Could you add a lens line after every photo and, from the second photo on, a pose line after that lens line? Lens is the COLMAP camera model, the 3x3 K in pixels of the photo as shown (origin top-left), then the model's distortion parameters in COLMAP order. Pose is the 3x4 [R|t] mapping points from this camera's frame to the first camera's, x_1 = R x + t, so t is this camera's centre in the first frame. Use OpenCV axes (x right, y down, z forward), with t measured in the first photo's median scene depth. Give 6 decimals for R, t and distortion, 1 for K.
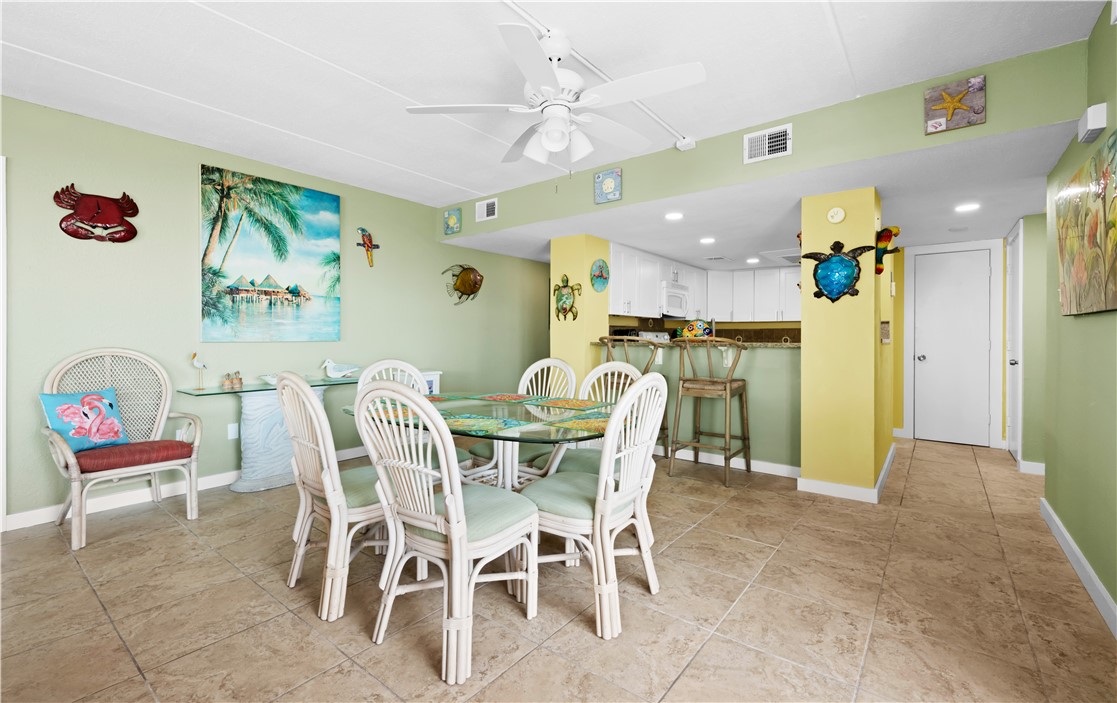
lens RADIAL K [[481.5, 0, 560.3], [0, 481.5, 338.2], [0, 0, 1]] dist [-0.000267, -0.000073]
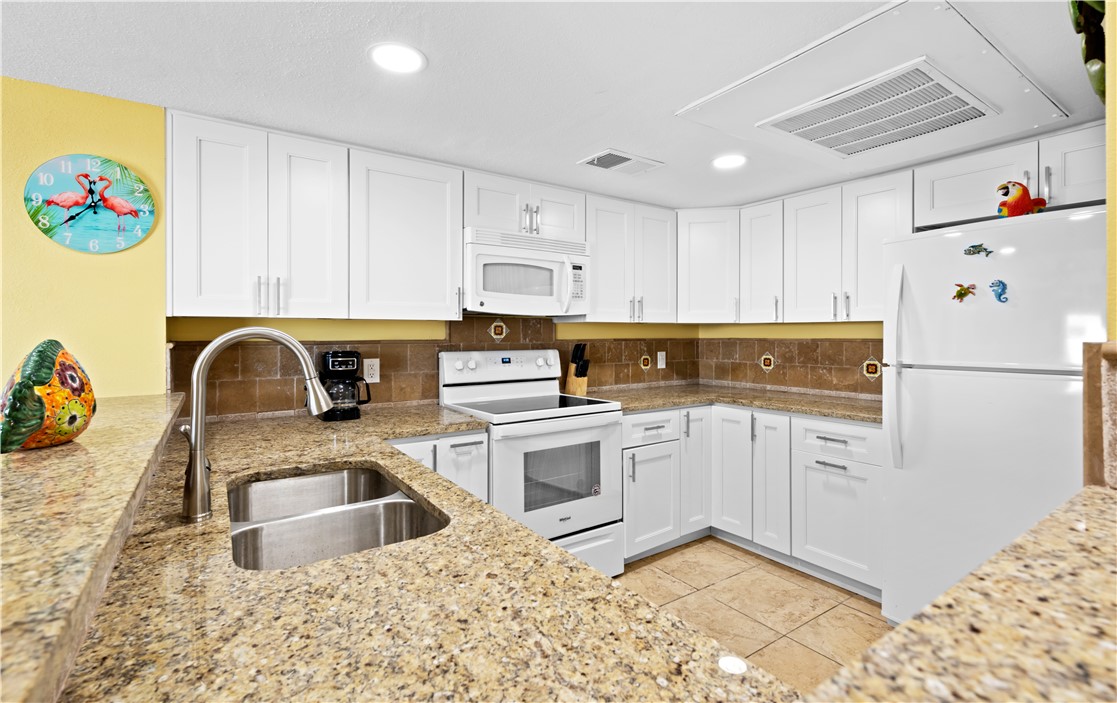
lens RADIAL K [[506.5, 0, 556.6], [0, 506.5, 336.4], [0, 0, 1]] dist [0.002634, 0.000440]
pose [[0.951897, -0.003715, -0.306395, 0.667563], [0.005378, 0.999975, 0.004585, -0.048325], [0.306370, -0.006012, 0.951894, 1.006759]]
